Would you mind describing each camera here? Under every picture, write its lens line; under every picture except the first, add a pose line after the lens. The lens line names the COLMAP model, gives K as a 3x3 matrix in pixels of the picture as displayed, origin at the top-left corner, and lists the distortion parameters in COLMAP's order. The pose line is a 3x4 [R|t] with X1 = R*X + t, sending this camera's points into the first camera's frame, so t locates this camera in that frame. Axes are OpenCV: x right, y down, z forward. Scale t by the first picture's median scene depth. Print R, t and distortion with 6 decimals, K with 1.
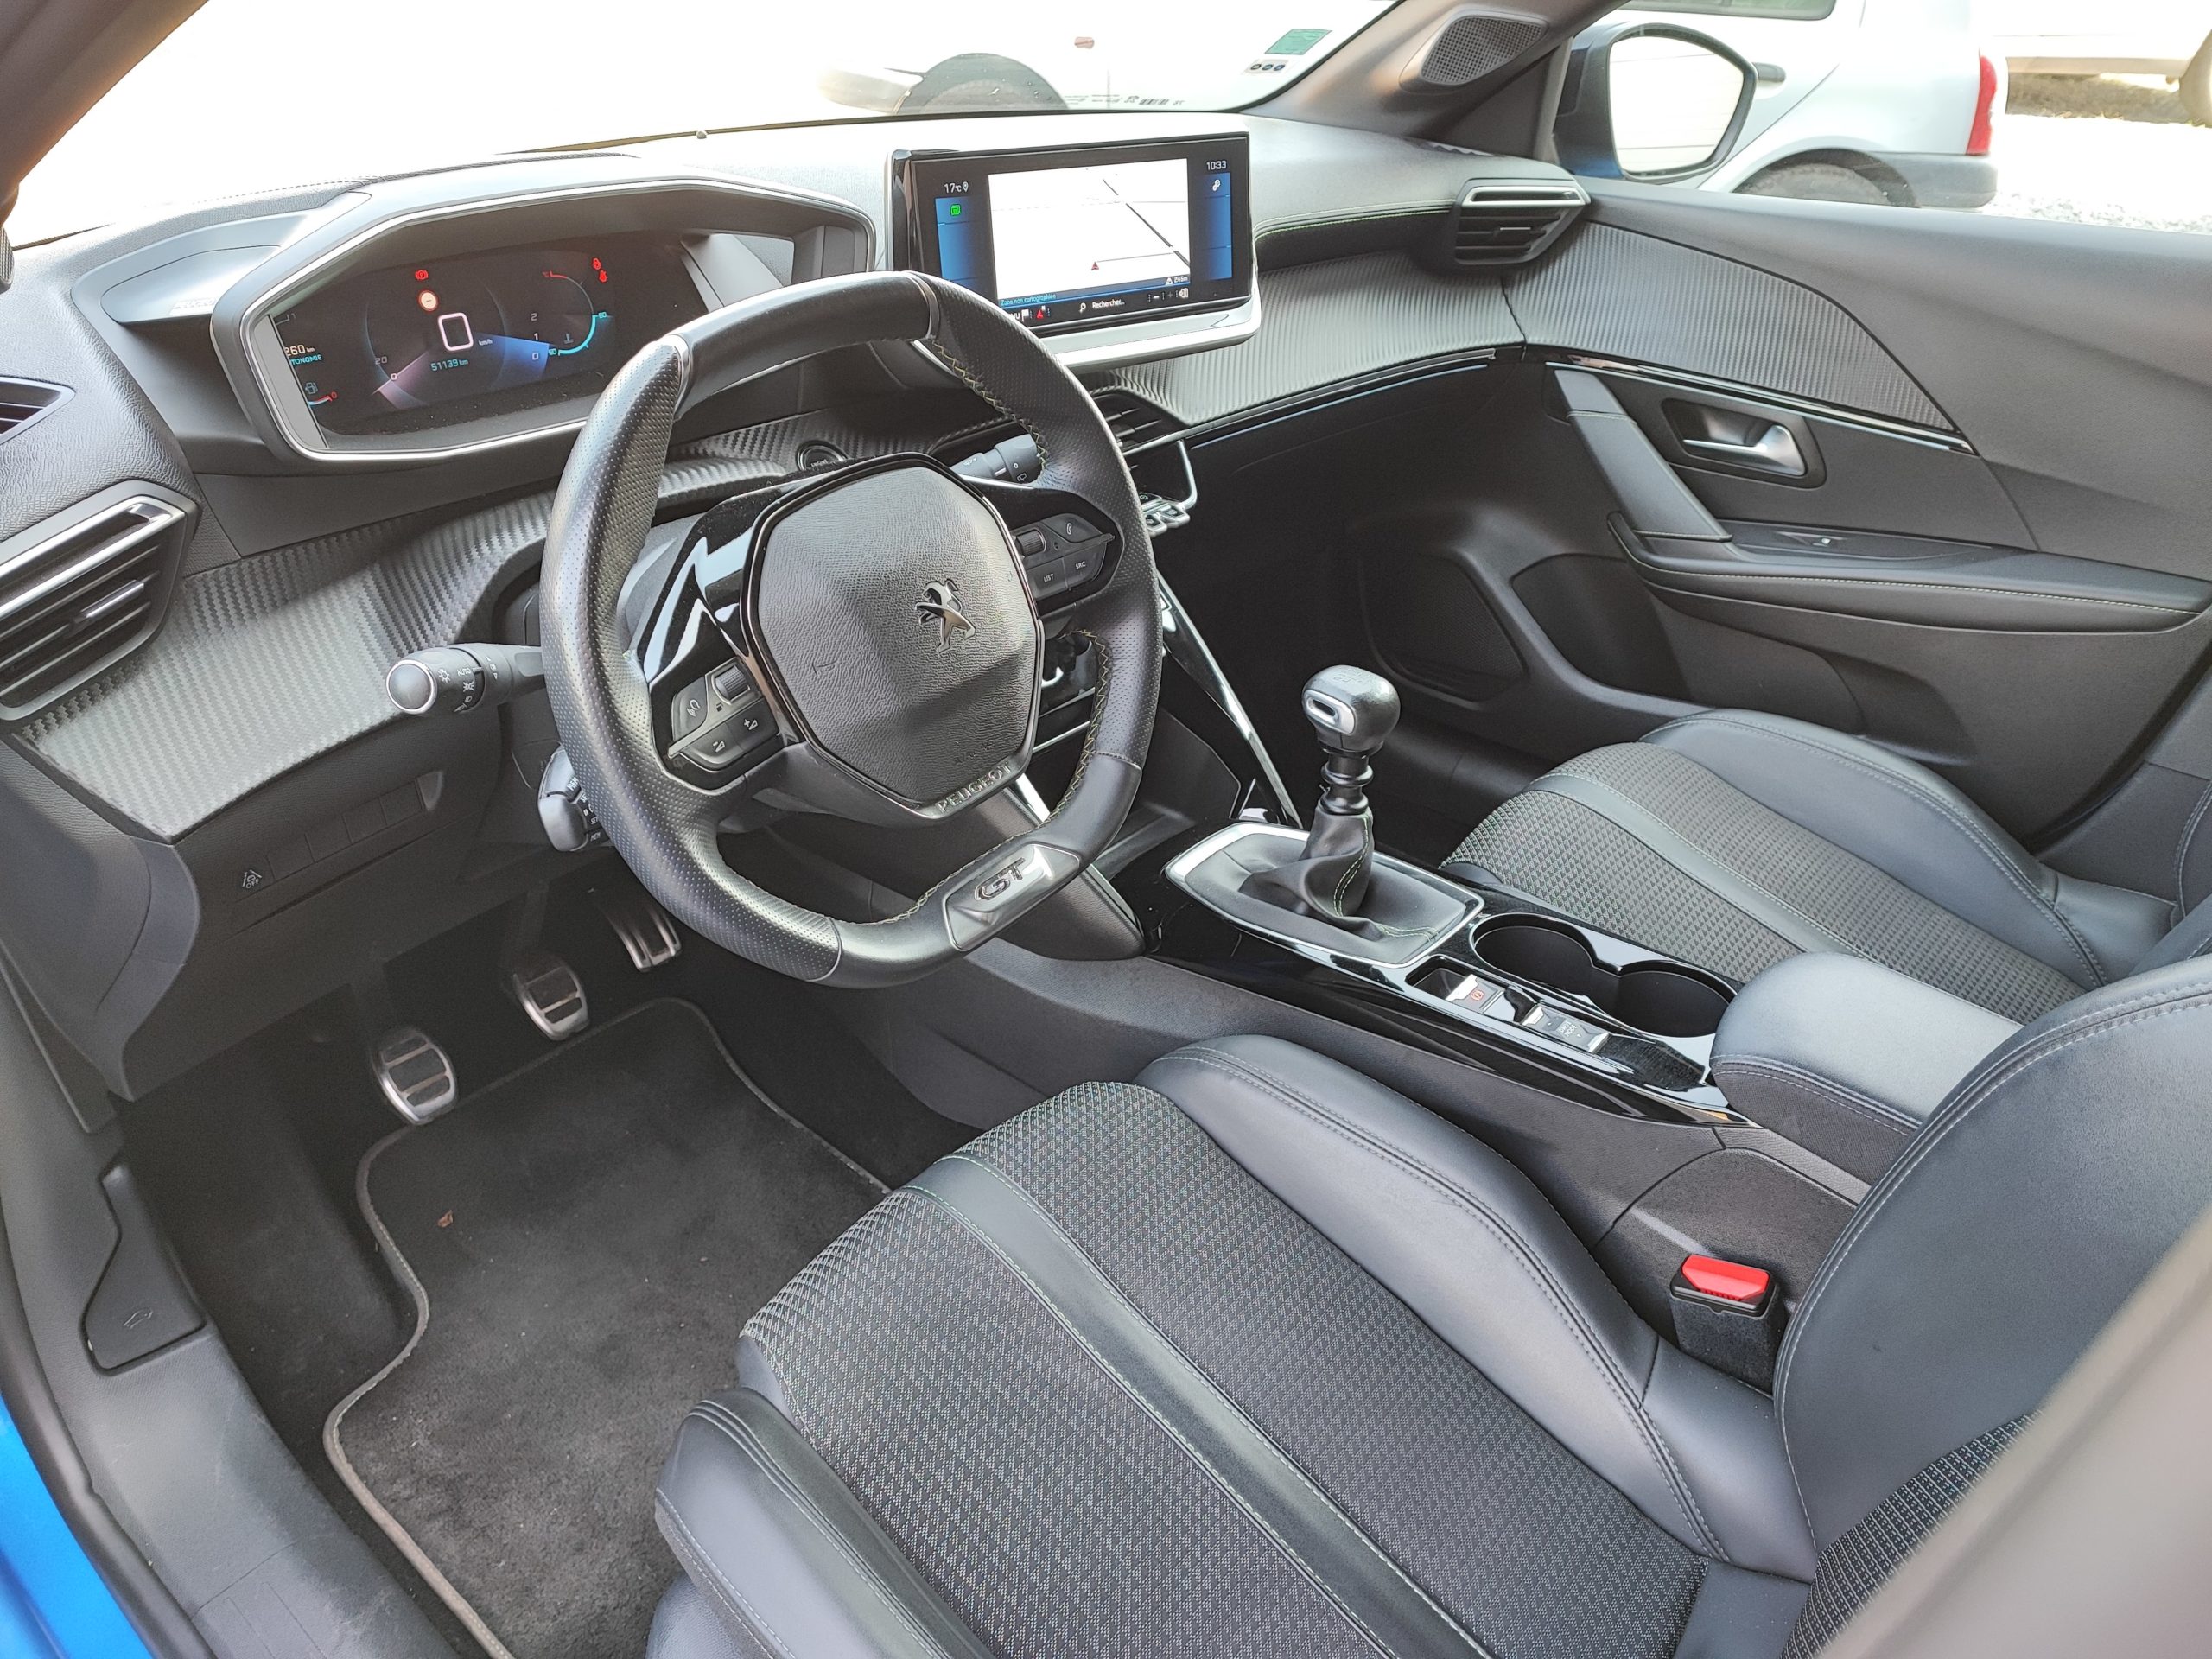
lens RADIAL K [[1597.1, 0, 1116.6], [0, 1597.1, 825.1], [0, 0, 1]] dist [0.008264, 0.001356]
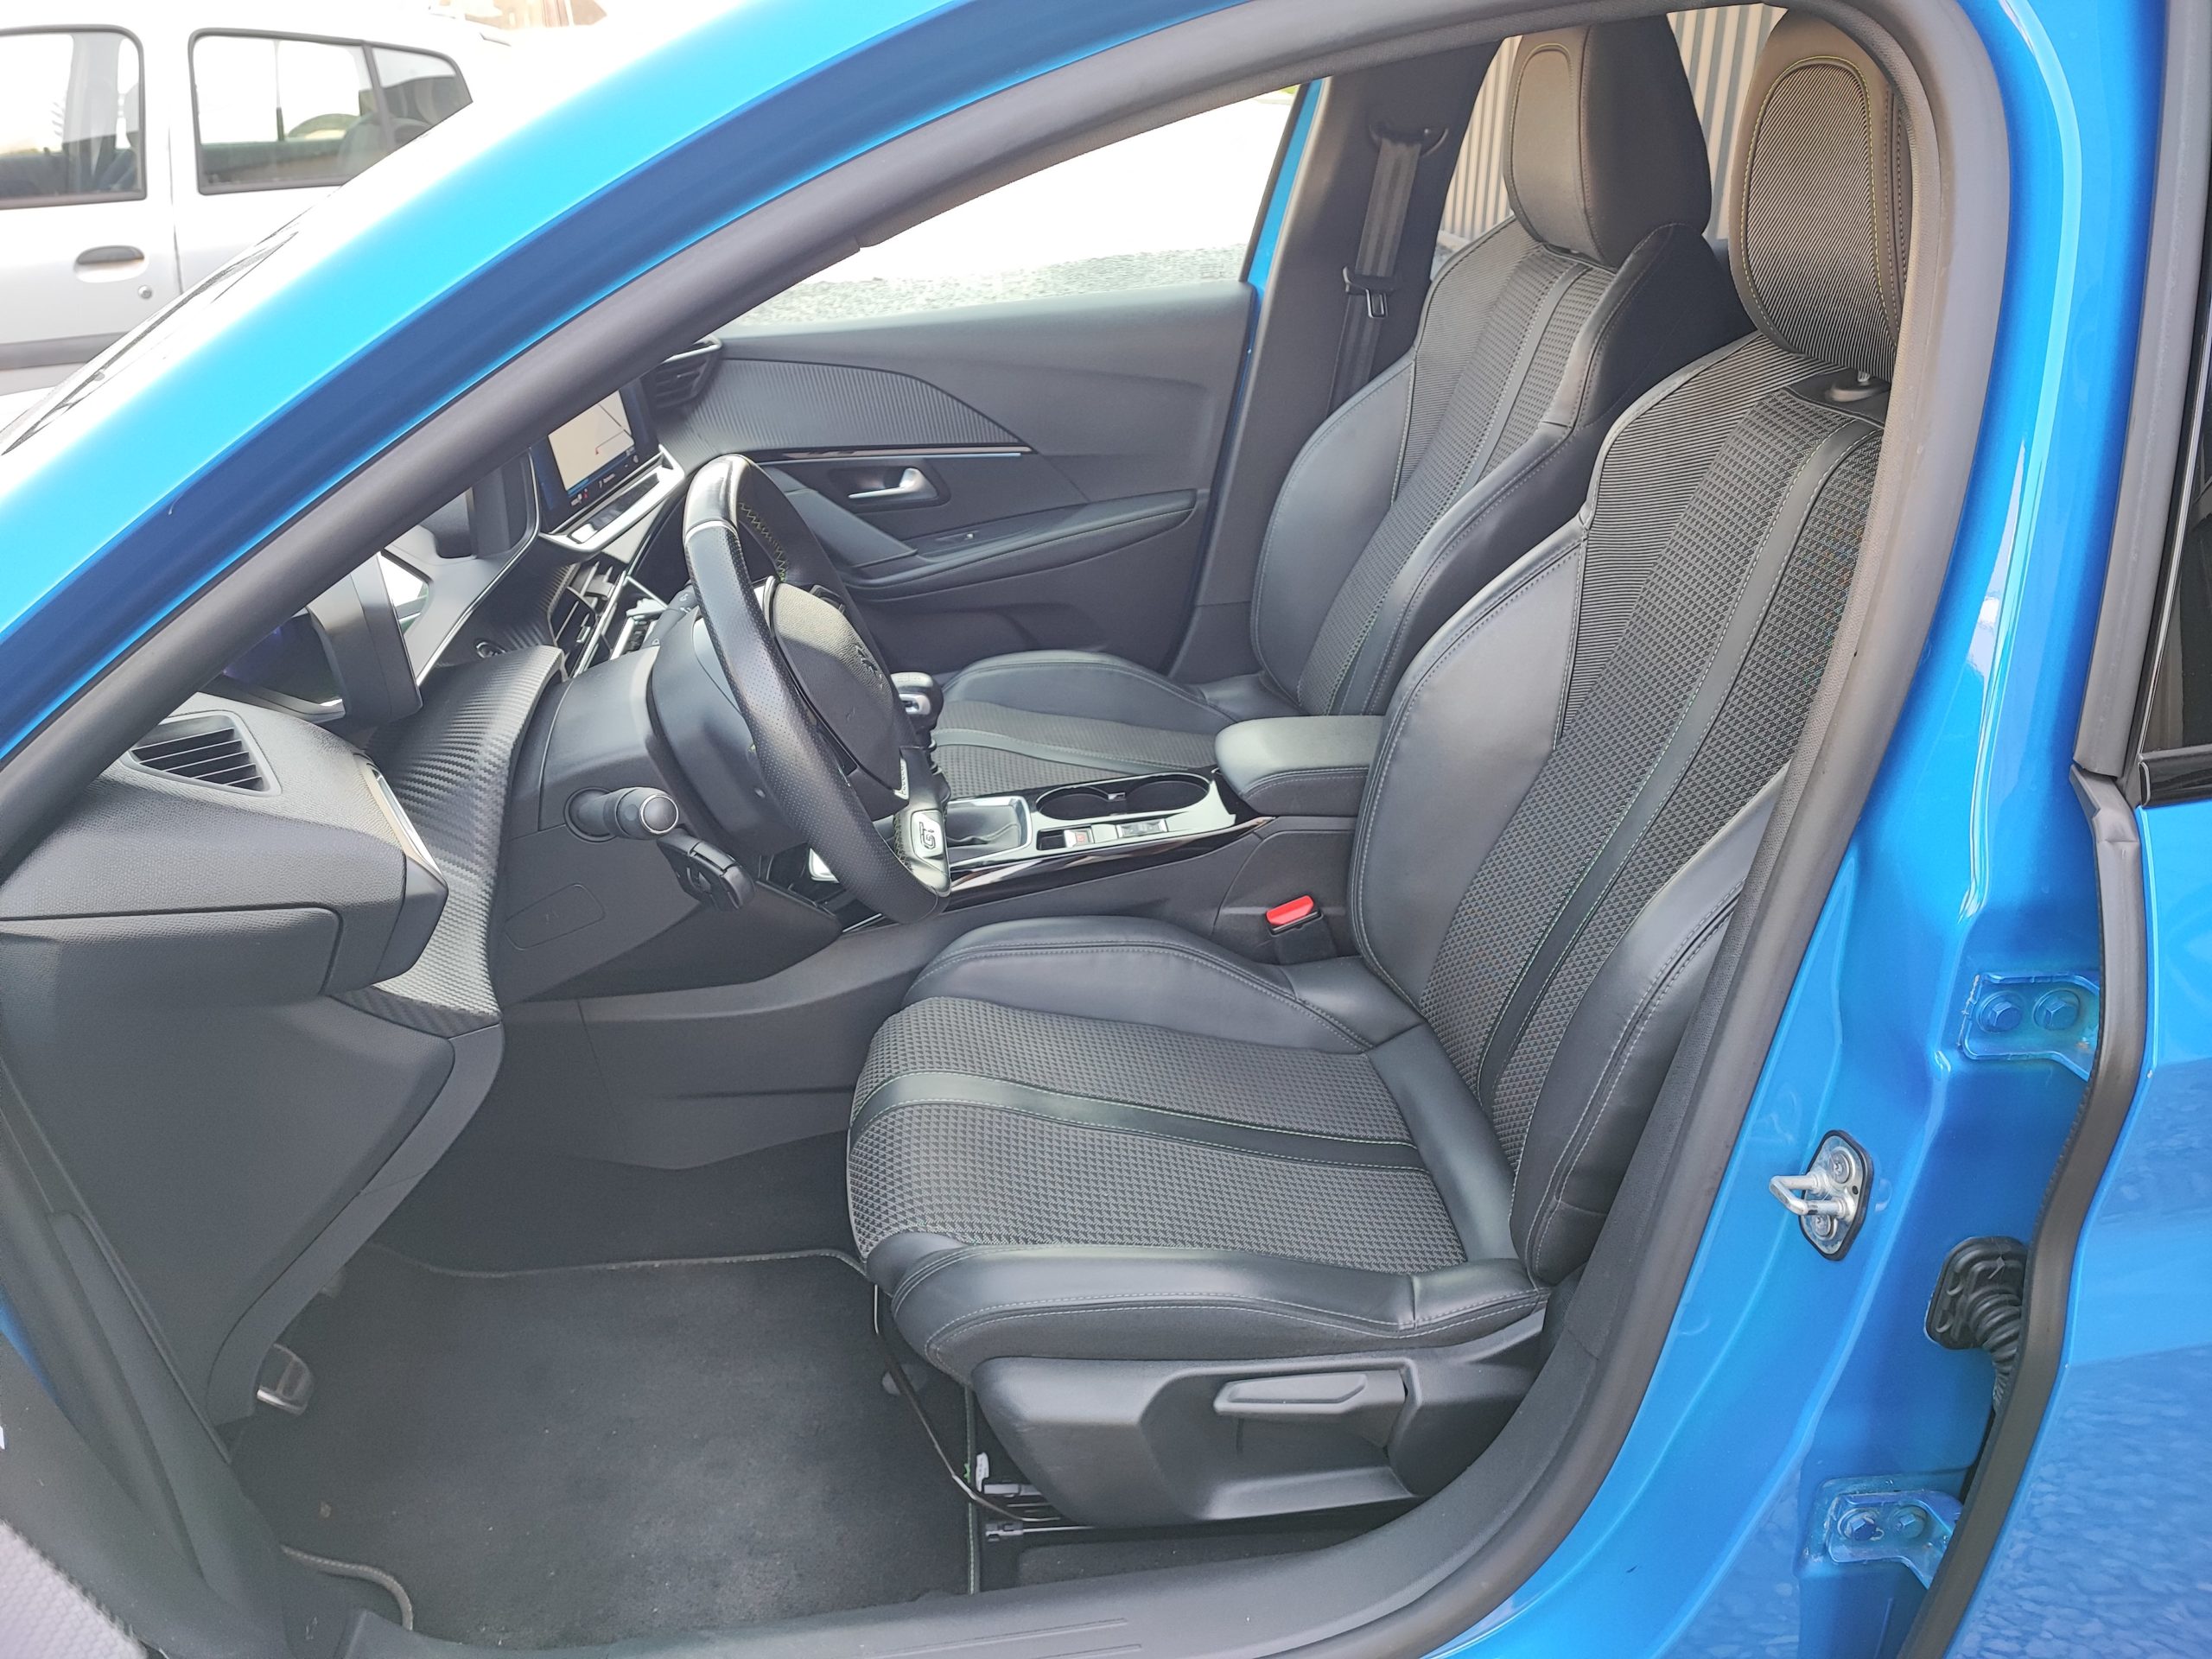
lens RADIAL K [[1597.1, 0, 1109.8], [0, 1597.1, 834.7], [0, 0, 1]] dist [0.008264, 0.001356]
pose [[0.665953, -0.374850, 0.644976, -0.529419], [0.414659, 0.904721, 0.097664, -0.023164], [-0.620133, 0.202405, 0.757937, -0.119203]]
